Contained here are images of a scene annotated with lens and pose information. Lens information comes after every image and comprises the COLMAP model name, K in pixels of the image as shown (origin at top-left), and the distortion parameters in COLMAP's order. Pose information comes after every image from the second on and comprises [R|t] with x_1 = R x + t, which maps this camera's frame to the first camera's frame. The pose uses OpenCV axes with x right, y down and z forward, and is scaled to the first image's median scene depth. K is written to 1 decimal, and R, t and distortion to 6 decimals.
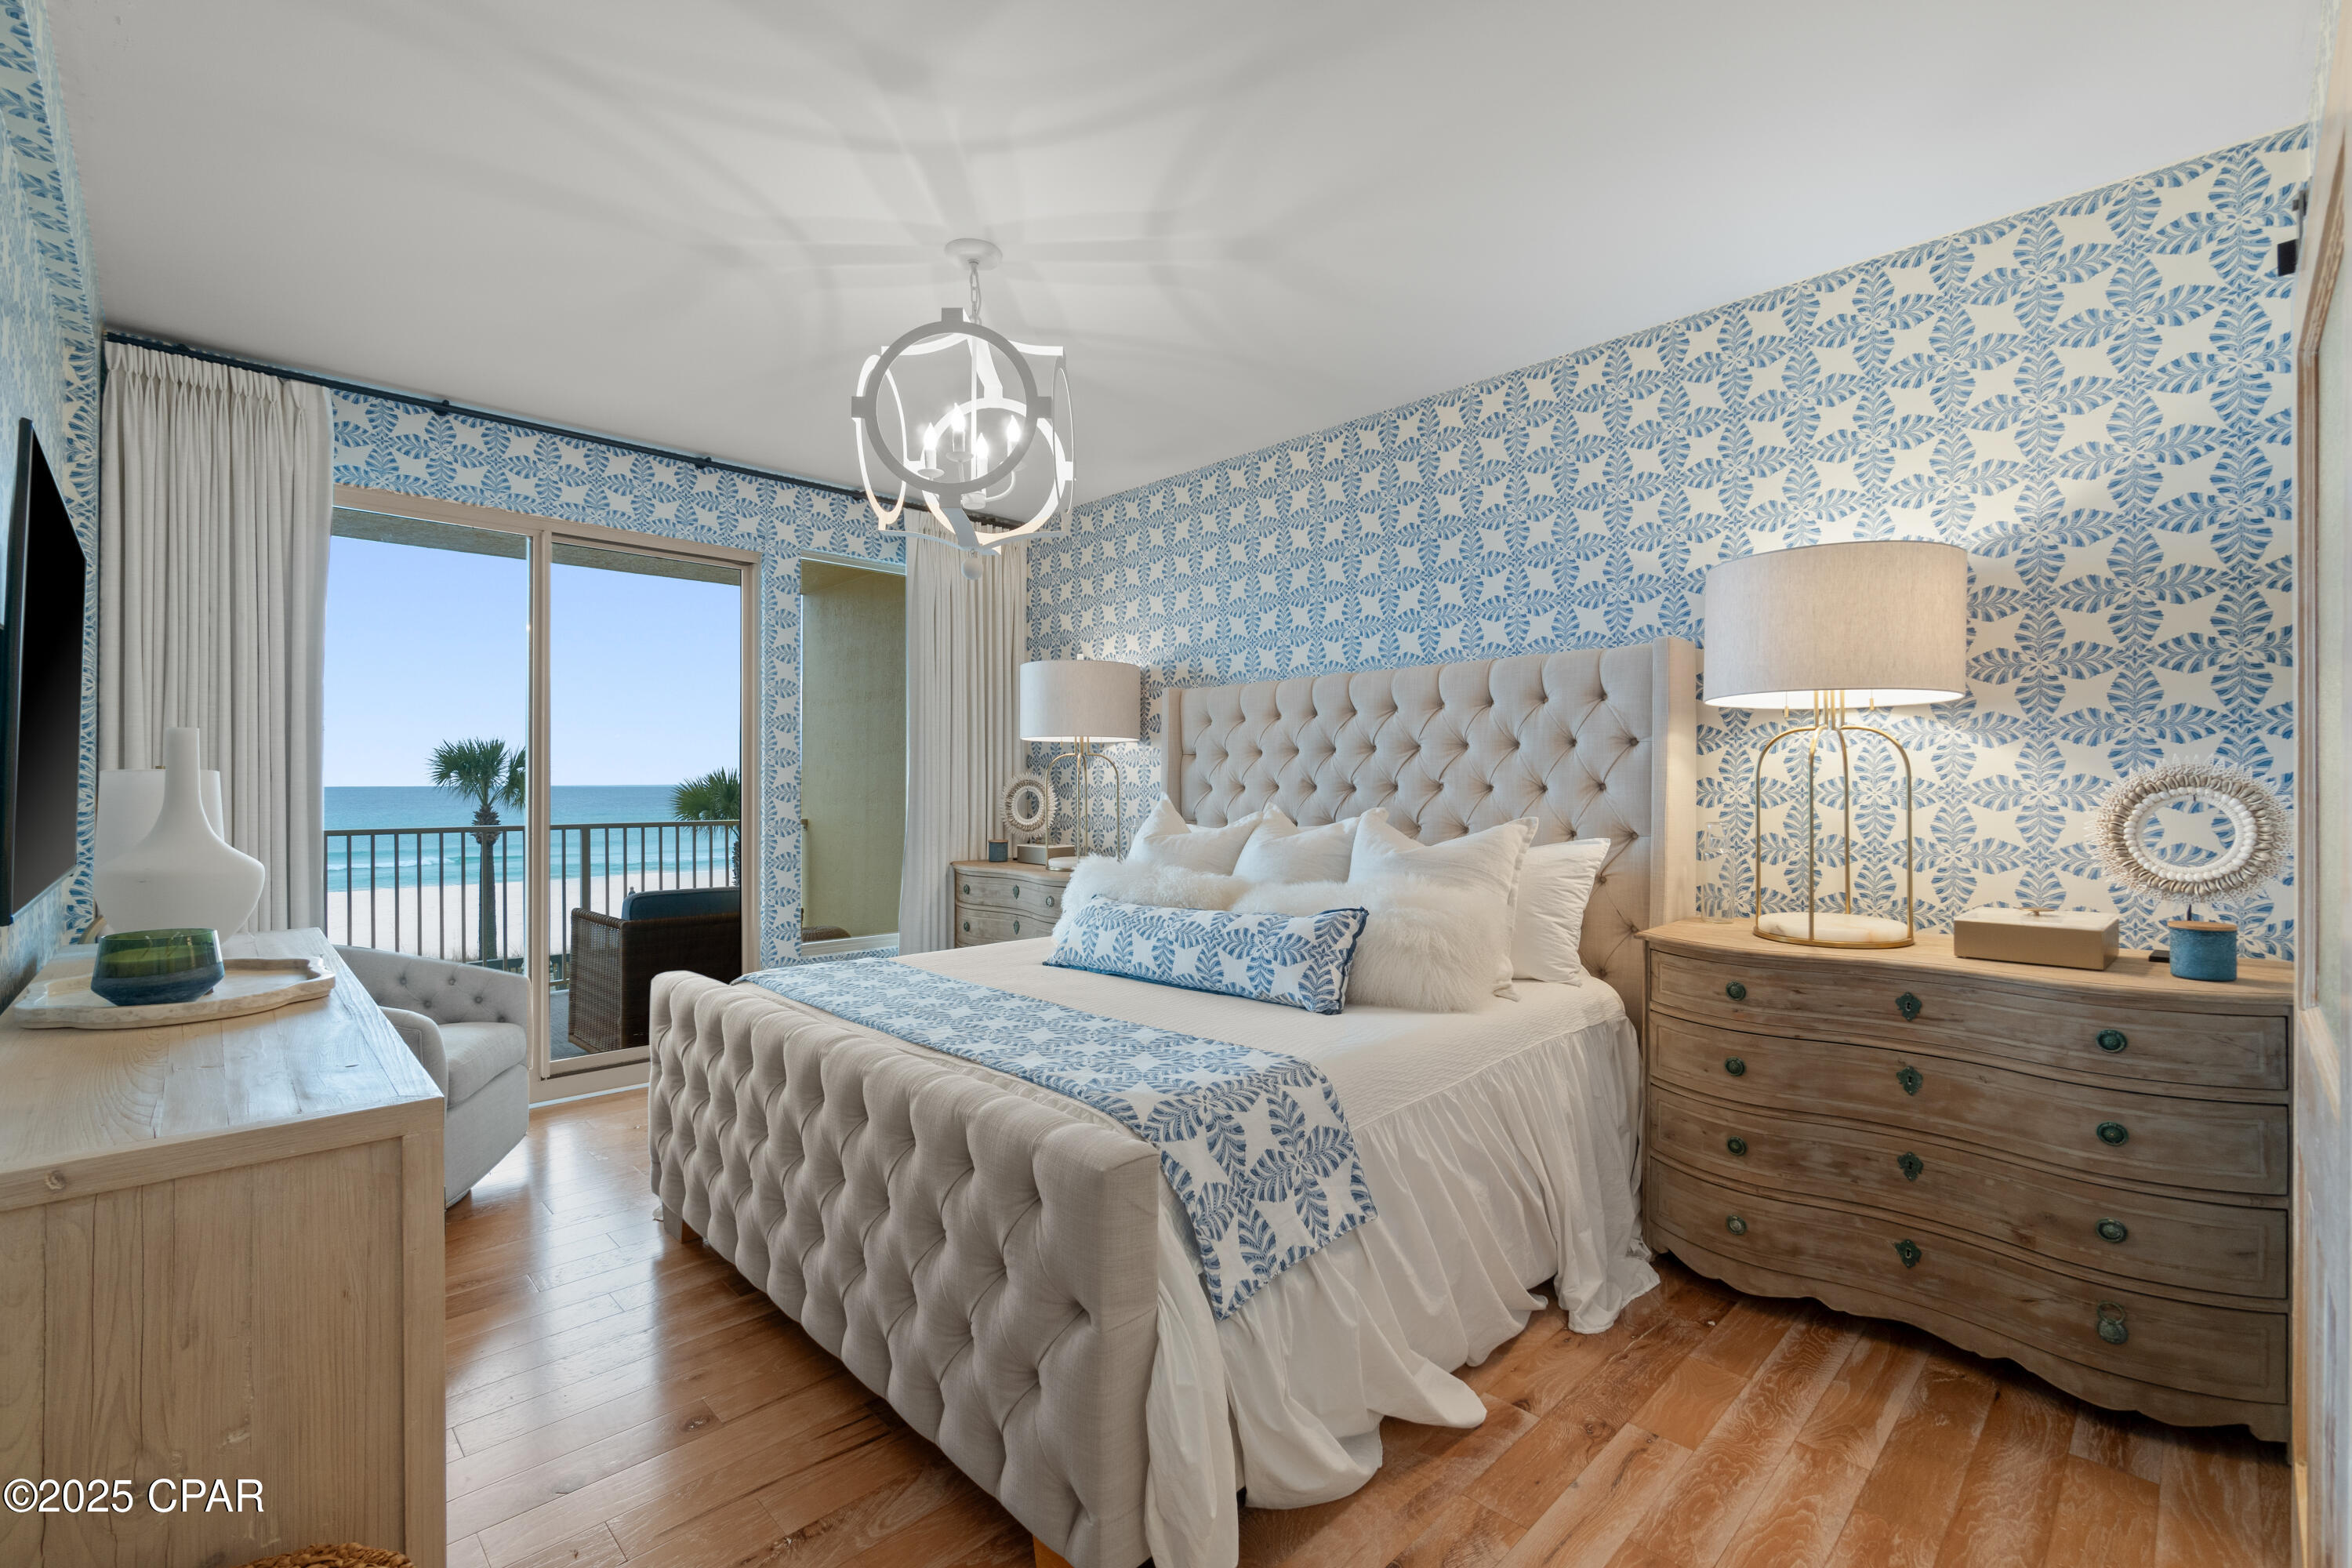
lens RADIAL K [[1035.2, 0, 1191.5], [0, 1035.2, 786.2], [0, 0, 1]] dist [-0.025568, 0.000139]
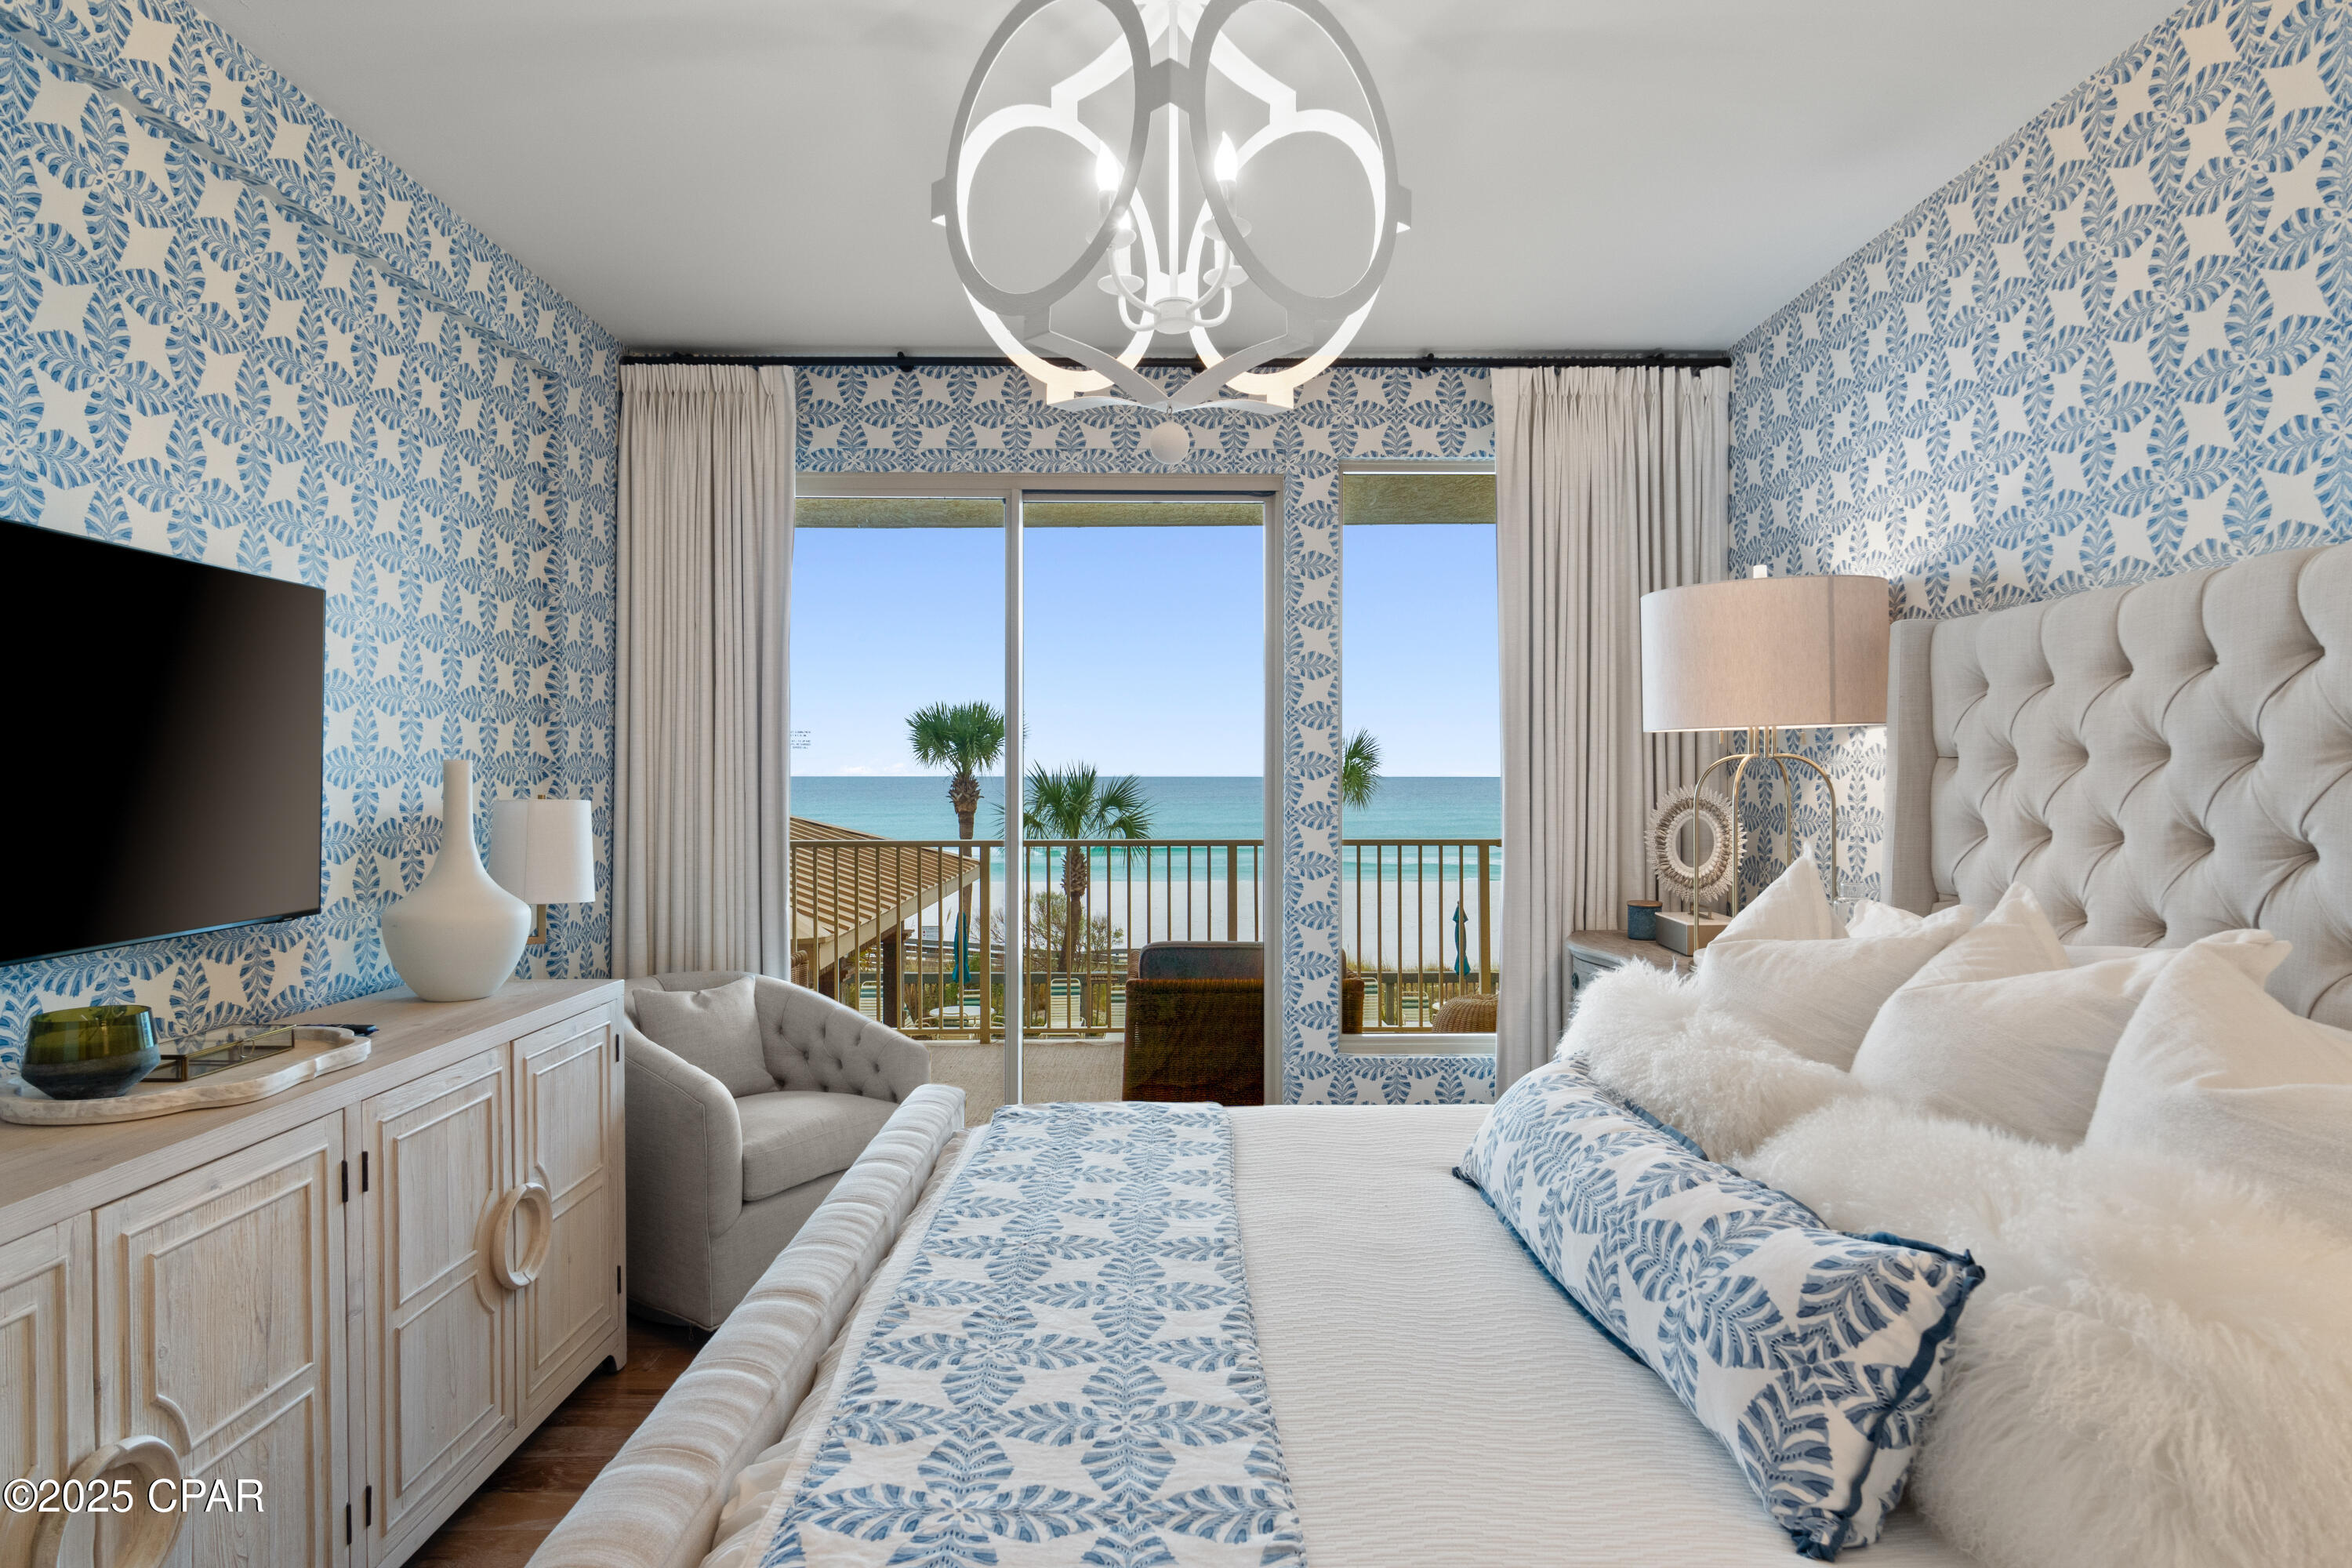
lens RADIAL K [[1323.3, 0, 1176.0], [0, 1323.3, 784.0], [0, 0, 1]] dist [-0.004379, -0.000919]
pose [[0.711319, 0.004758, -0.702853, 0.197112], [0.002803, 0.999950, 0.009607, -0.028378], [0.702863, -0.008804, 0.711270, 0.358364]]
